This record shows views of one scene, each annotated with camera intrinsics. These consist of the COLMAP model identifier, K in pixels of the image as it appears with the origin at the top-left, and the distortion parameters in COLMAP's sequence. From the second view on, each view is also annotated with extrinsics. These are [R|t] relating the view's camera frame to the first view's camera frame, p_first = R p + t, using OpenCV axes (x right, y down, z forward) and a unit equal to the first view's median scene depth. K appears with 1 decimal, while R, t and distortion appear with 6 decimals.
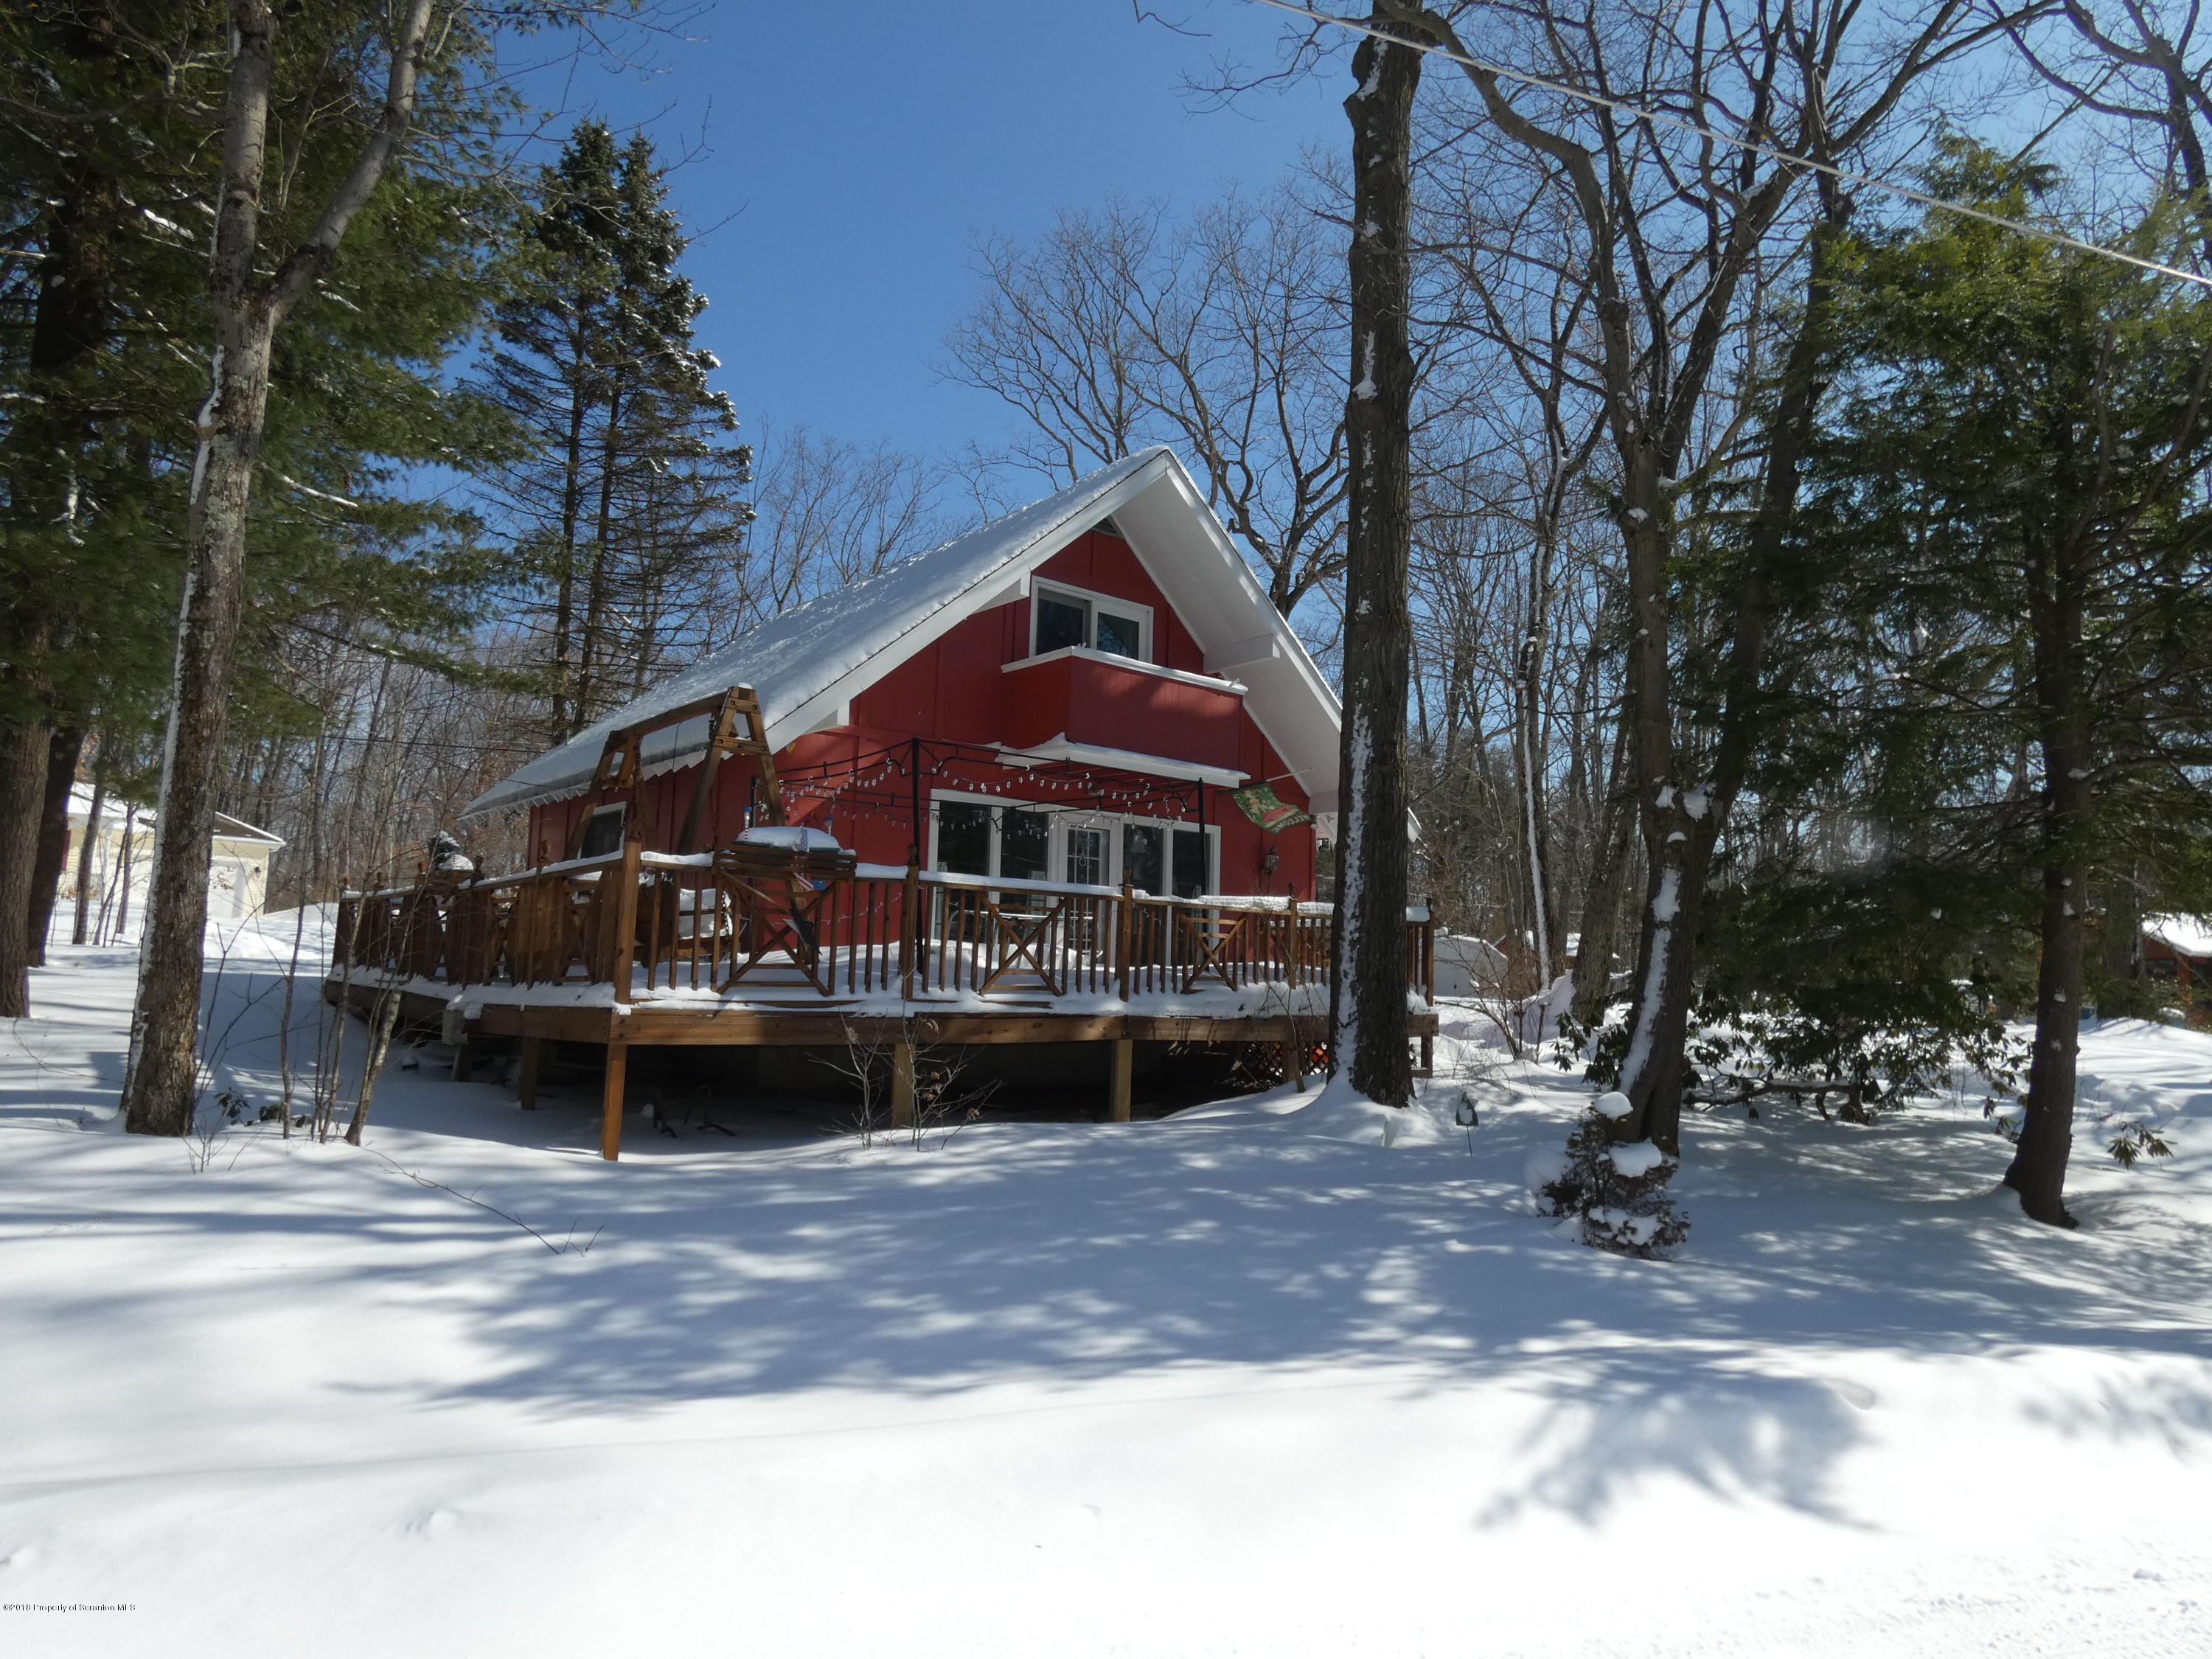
lens RADIAL K [[1321.3, 0, 1106.0], [0, 1321.3, 829.5], [0, 0, 1]] dist [-0.001559, -0.001151]
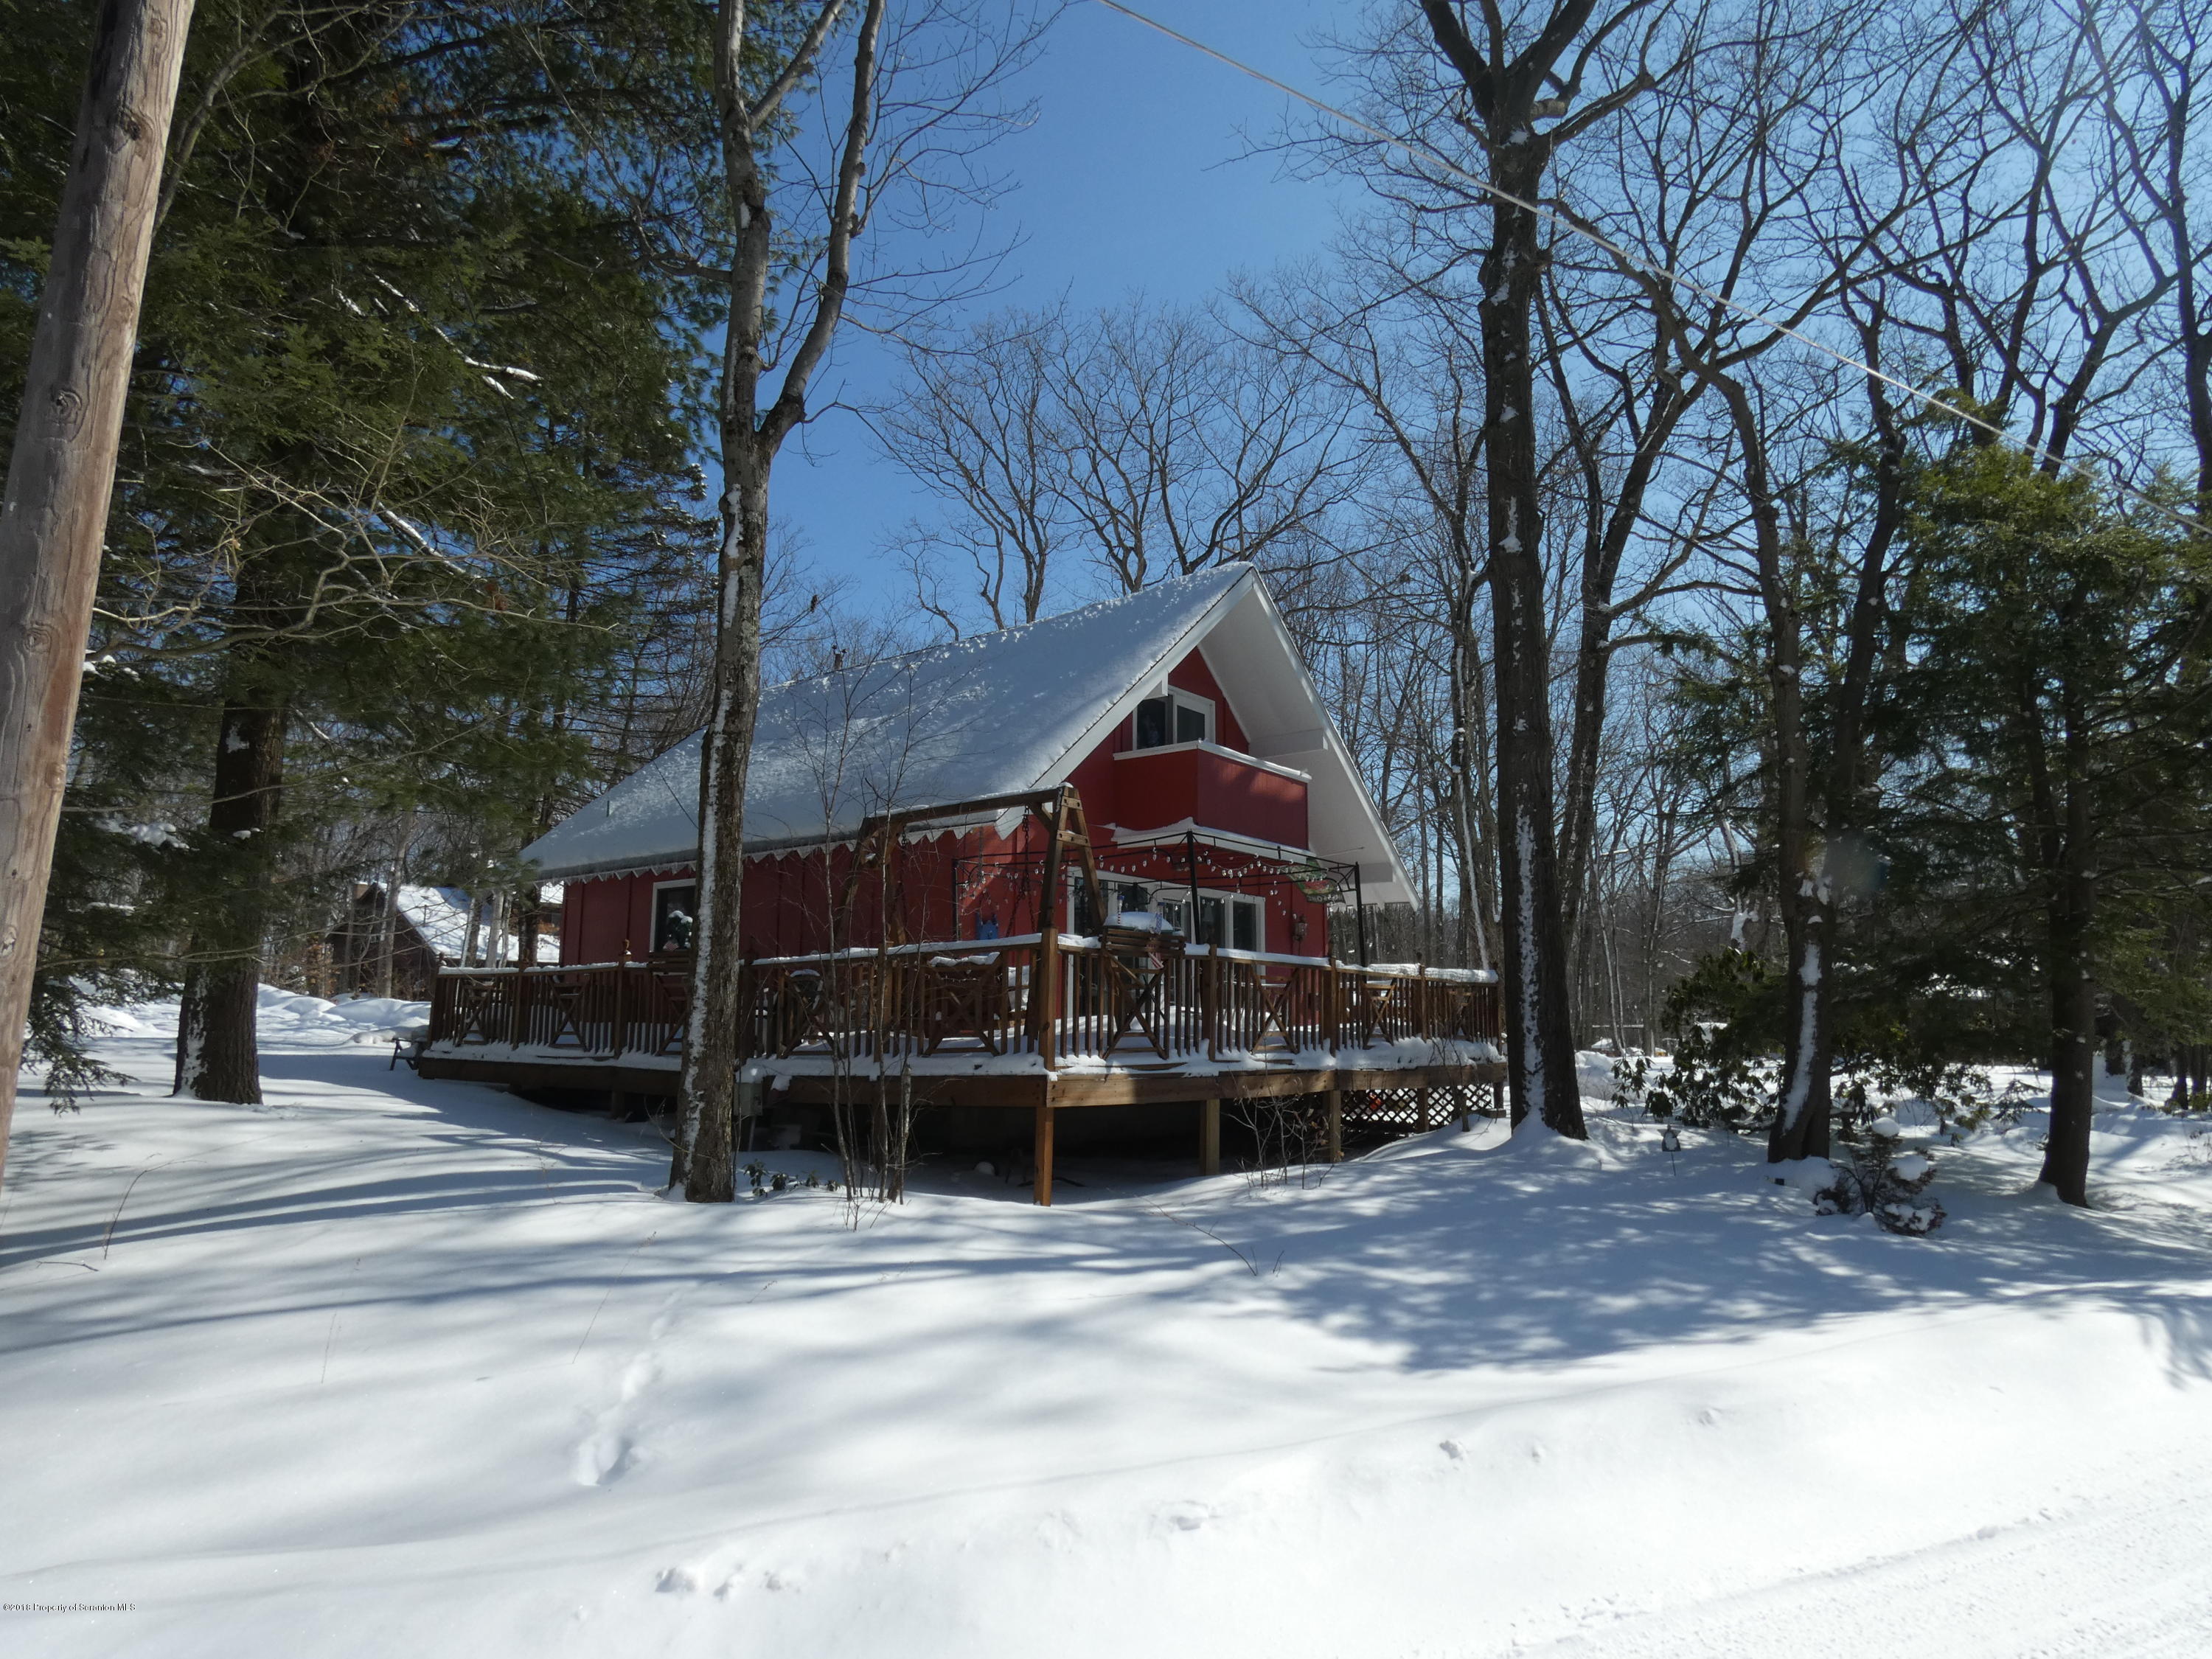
lens RADIAL K [[1321.3, 0, 1106.0], [0, 1321.3, 829.5], [0, 0, 1]] dist [-0.001559, -0.001151]
pose [[0.978746, 0.011111, 0.204776, -0.455238], [-0.003222, 0.999241, -0.038818, -0.026320], [-0.205052, 0.037333, 0.978039, -0.108604]]
